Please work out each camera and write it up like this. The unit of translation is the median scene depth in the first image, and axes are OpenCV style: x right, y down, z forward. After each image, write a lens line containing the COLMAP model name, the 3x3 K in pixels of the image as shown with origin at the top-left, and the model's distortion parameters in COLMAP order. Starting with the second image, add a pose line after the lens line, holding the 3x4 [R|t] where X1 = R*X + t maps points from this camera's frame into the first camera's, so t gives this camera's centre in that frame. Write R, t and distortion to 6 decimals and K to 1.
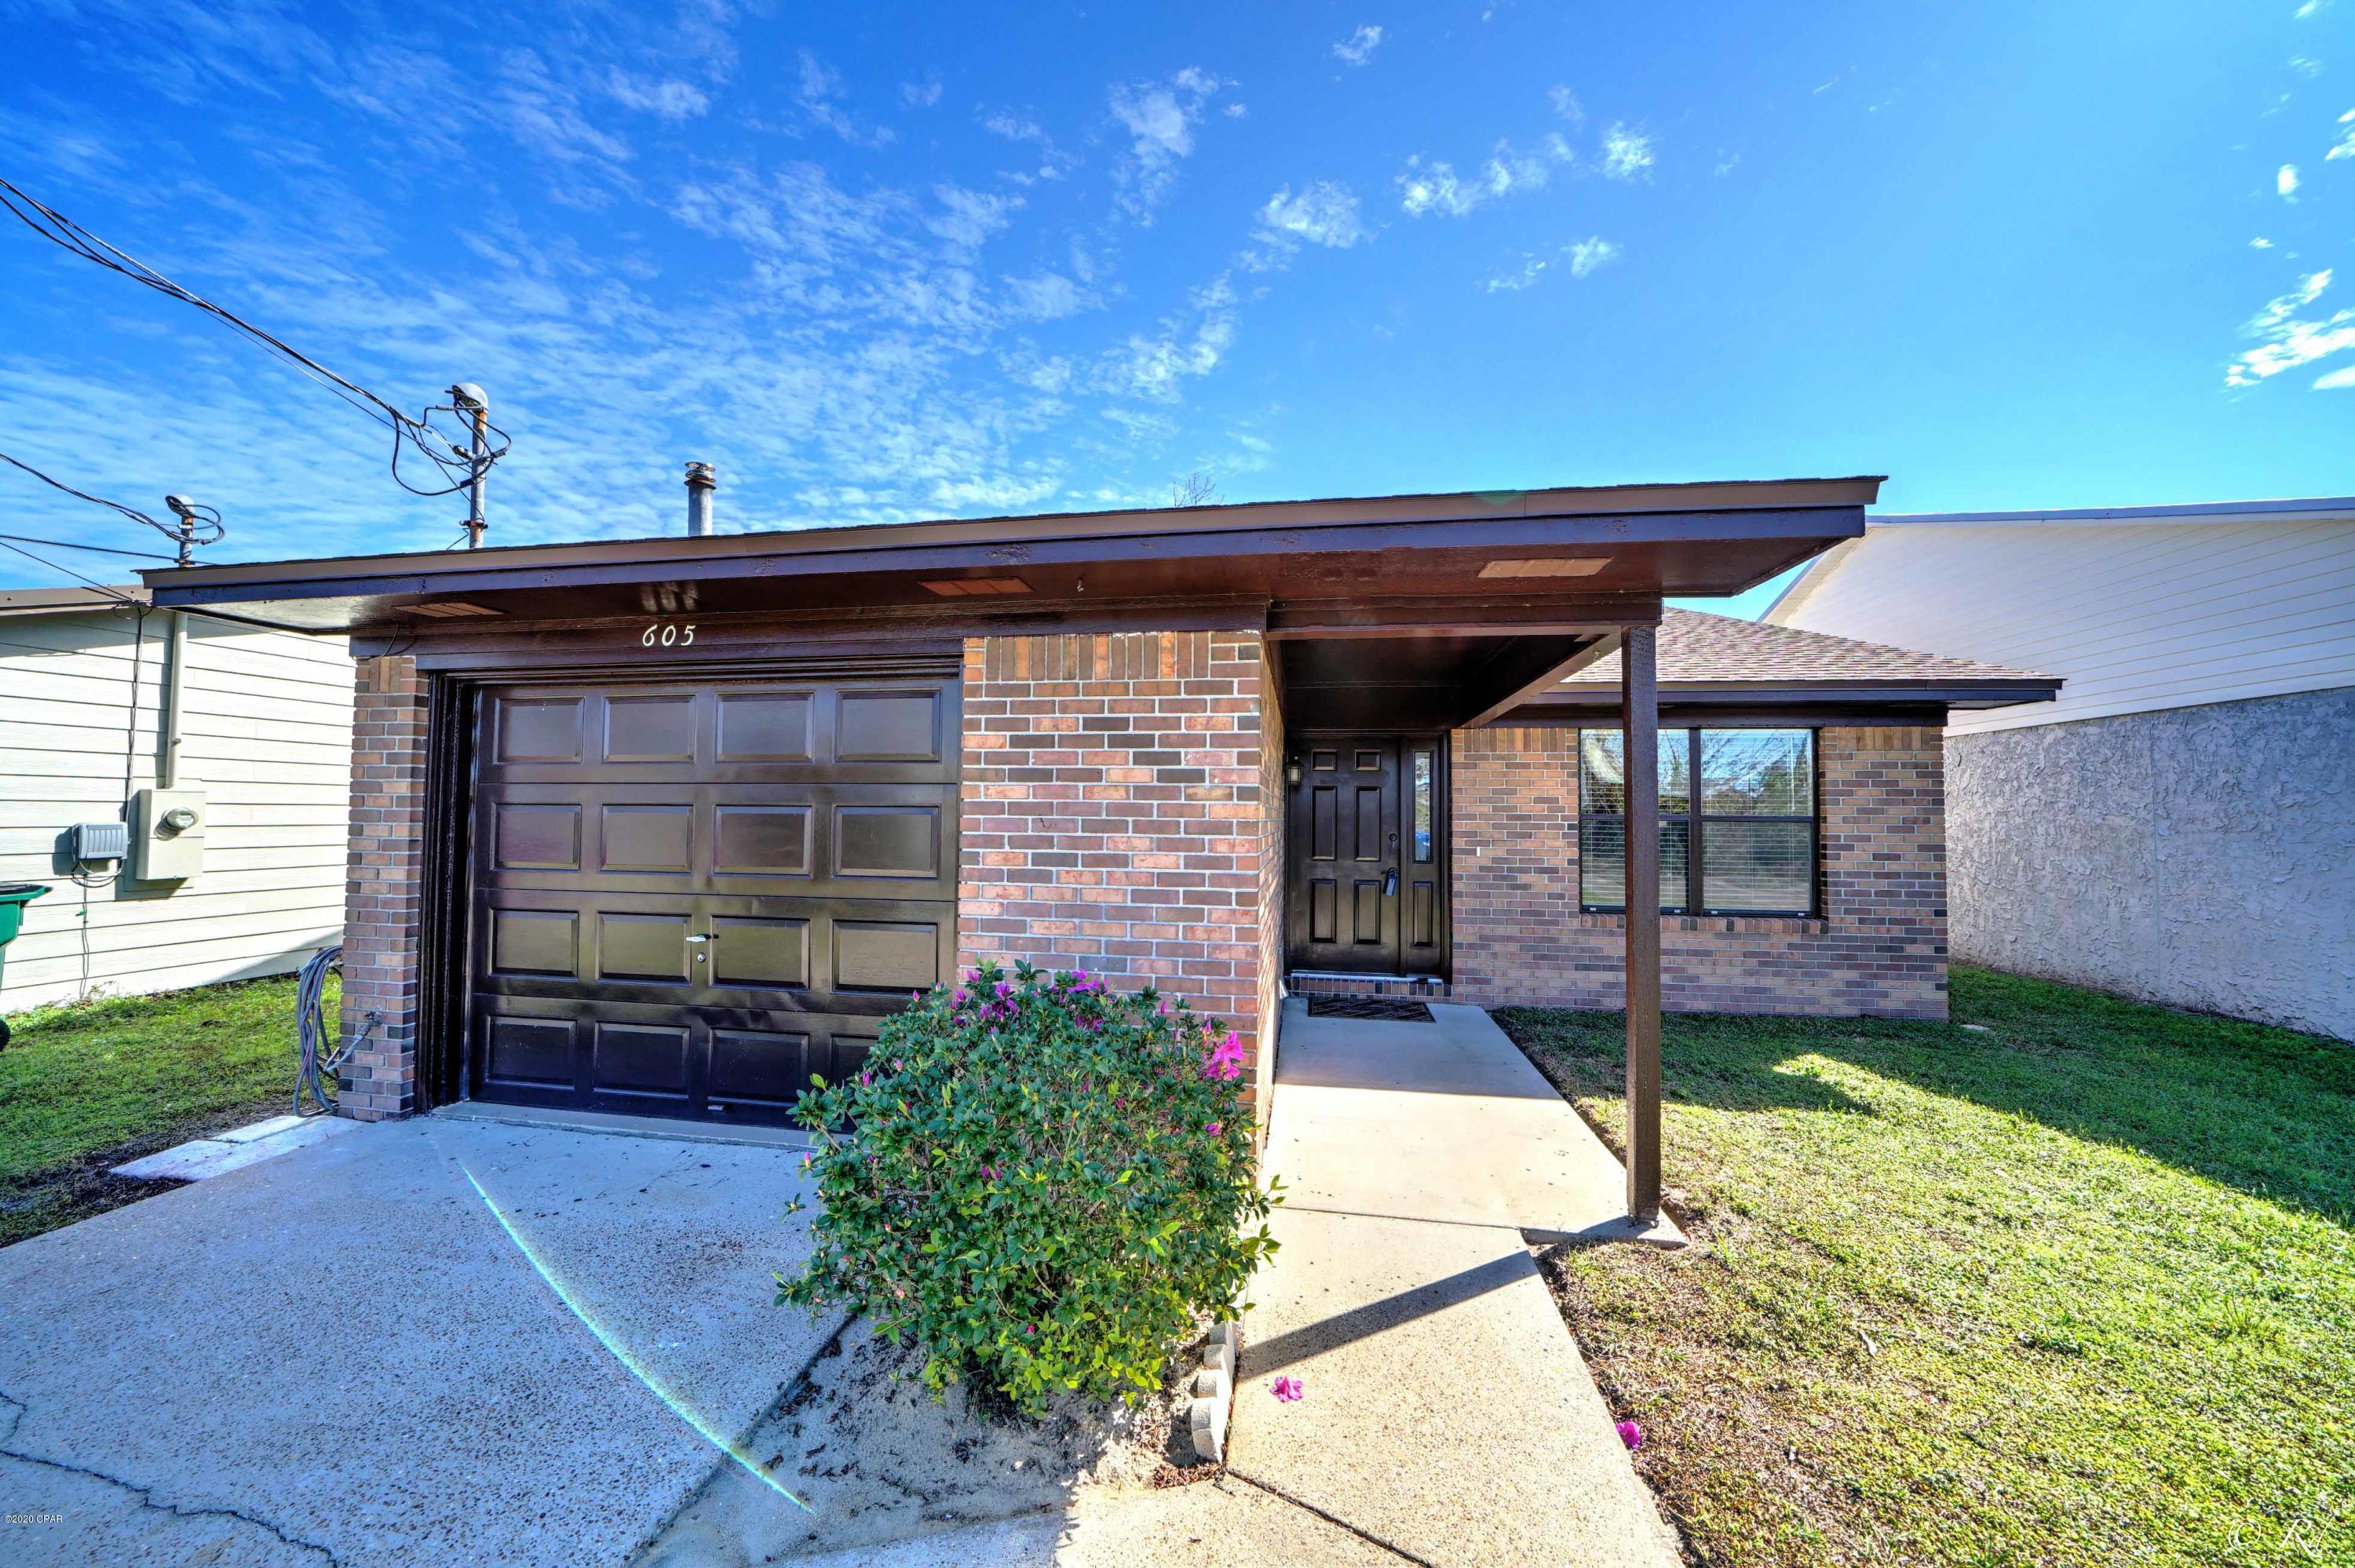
lens RADIAL K [[816.8, 0, 1177.5], [0, 816.8, 784.0], [0, 0, 1]] dist [-0.022165, 0.000048]
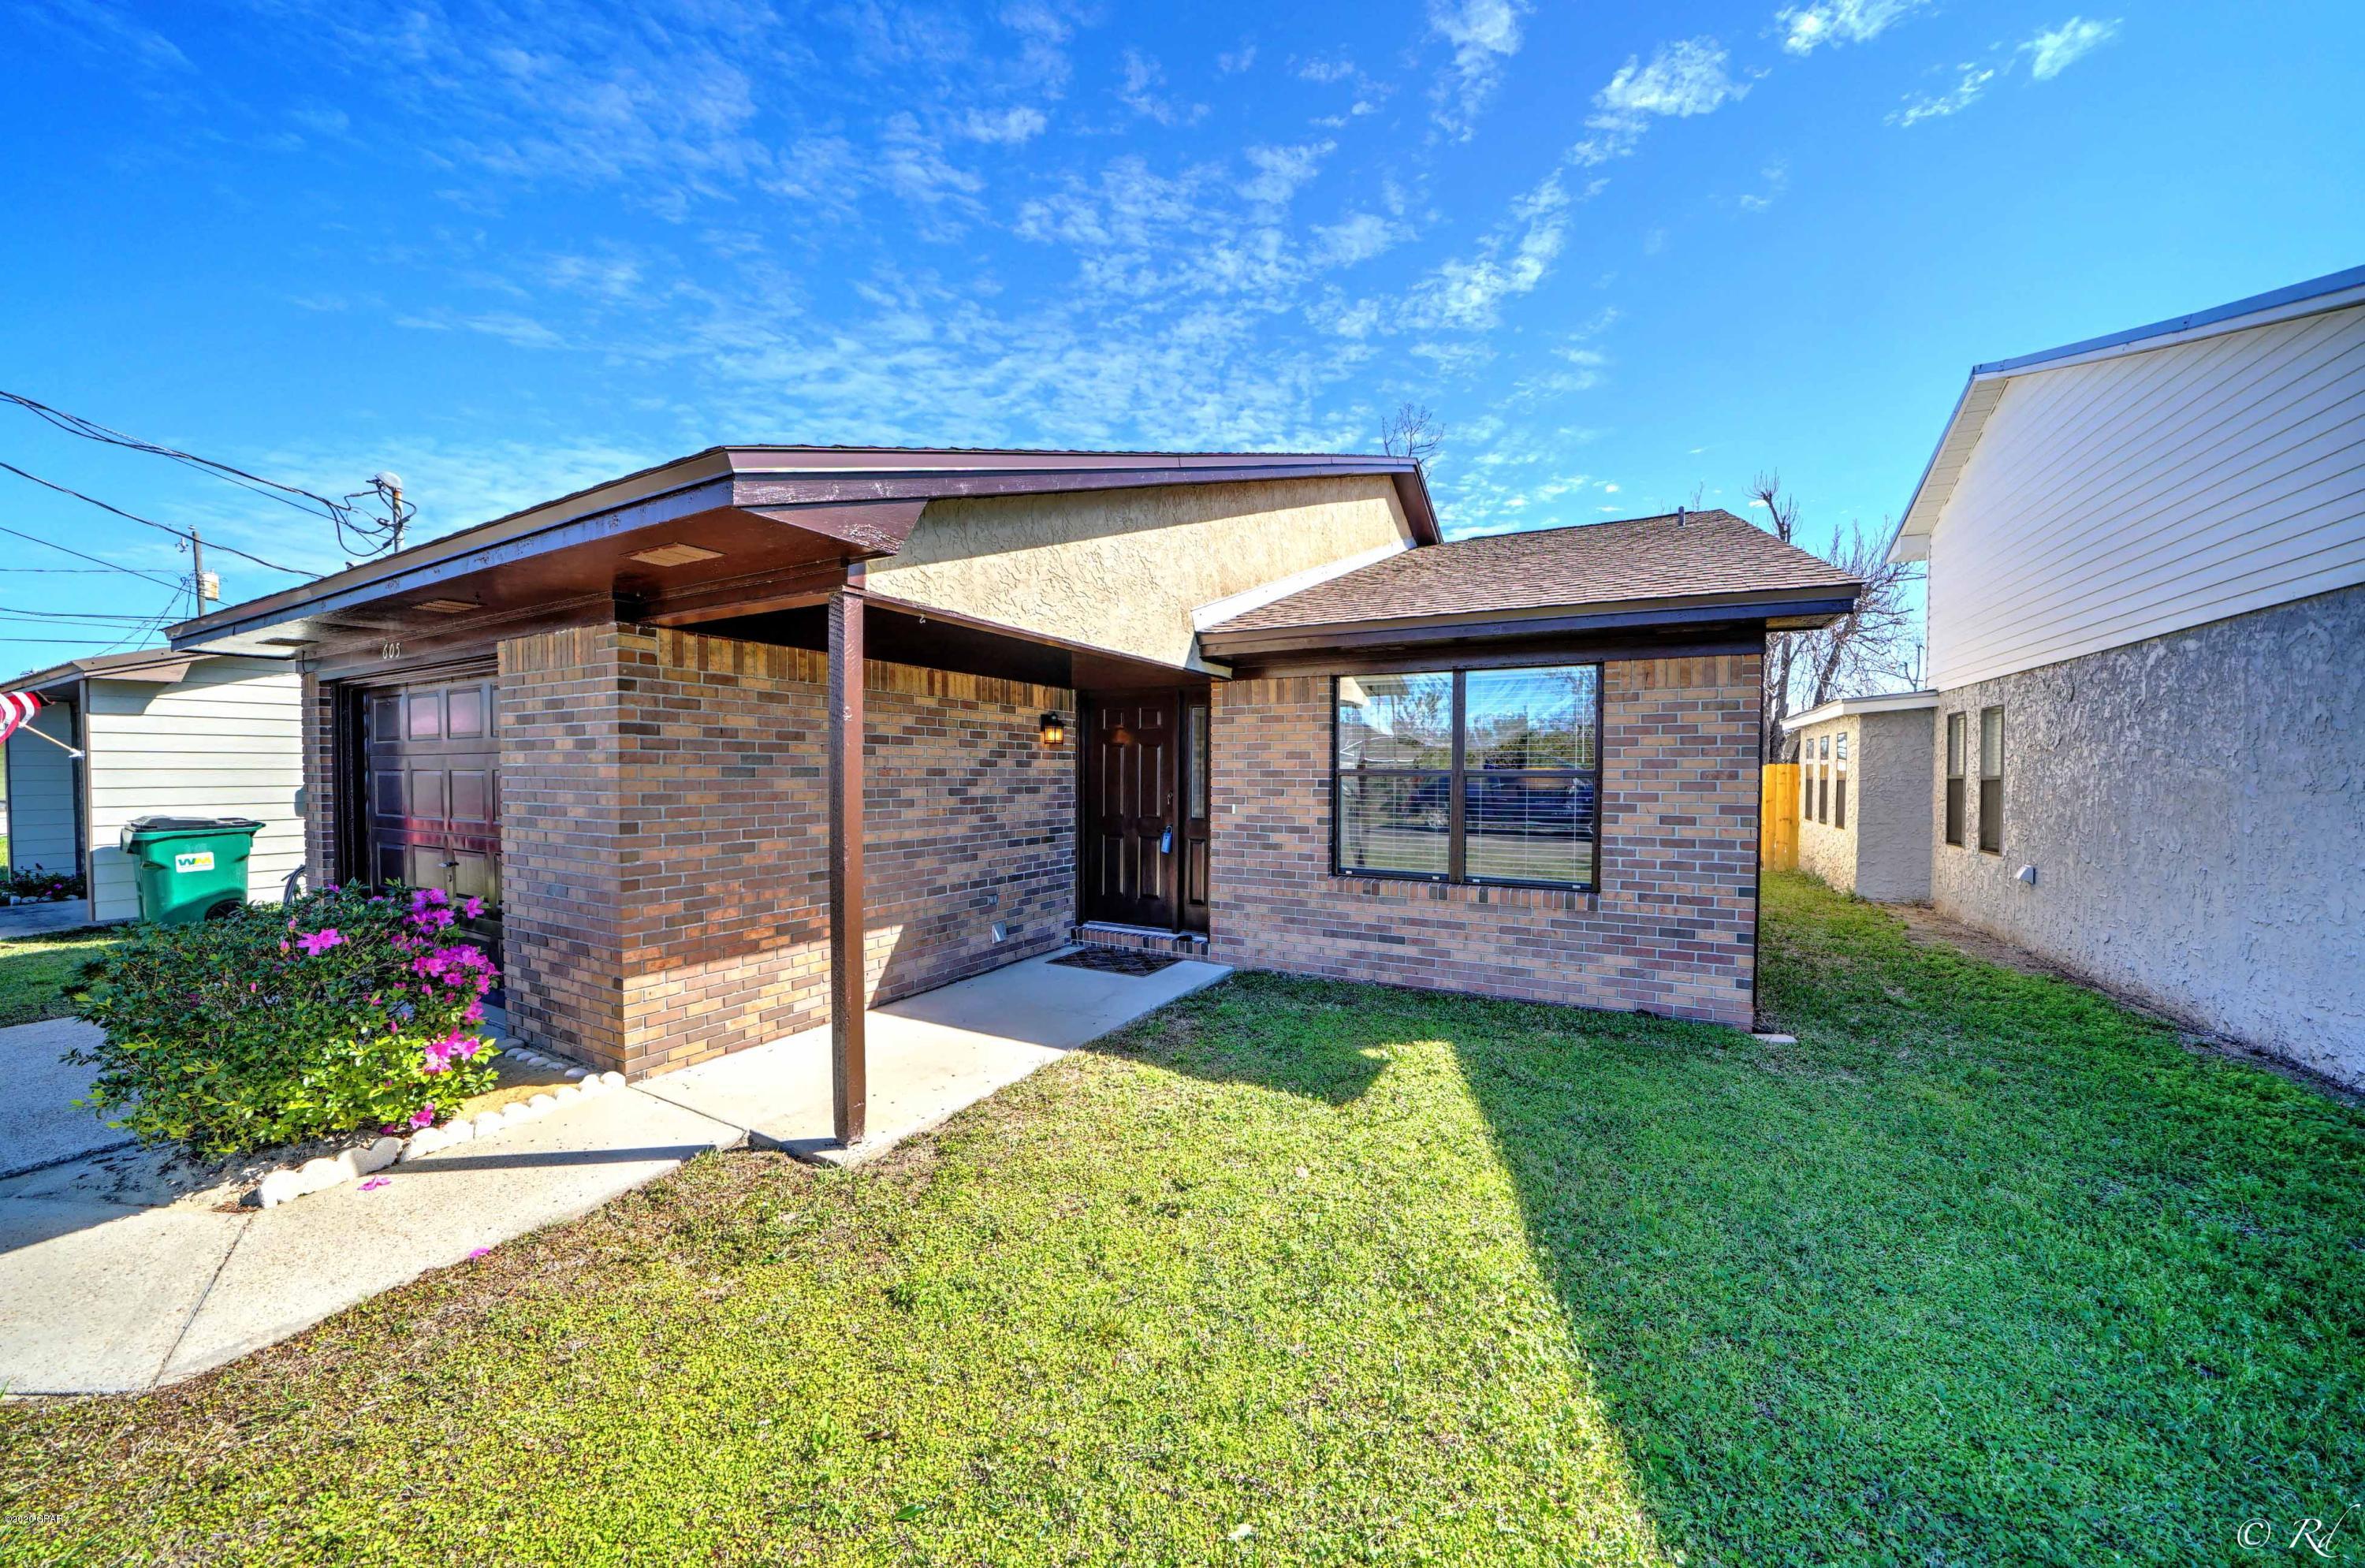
lens RADIAL K [[816.5, 0, 1182.6], [0, 816.5, 796.4], [0, 0, 1]] dist [-0.022141, -0.000087]
pose [[0.945155, 0.002876, -0.326609, 0.665355], [0.018245, 0.997935, 0.061586, 0.007346], [0.326112, -0.064167, 0.943151, 0.070083]]
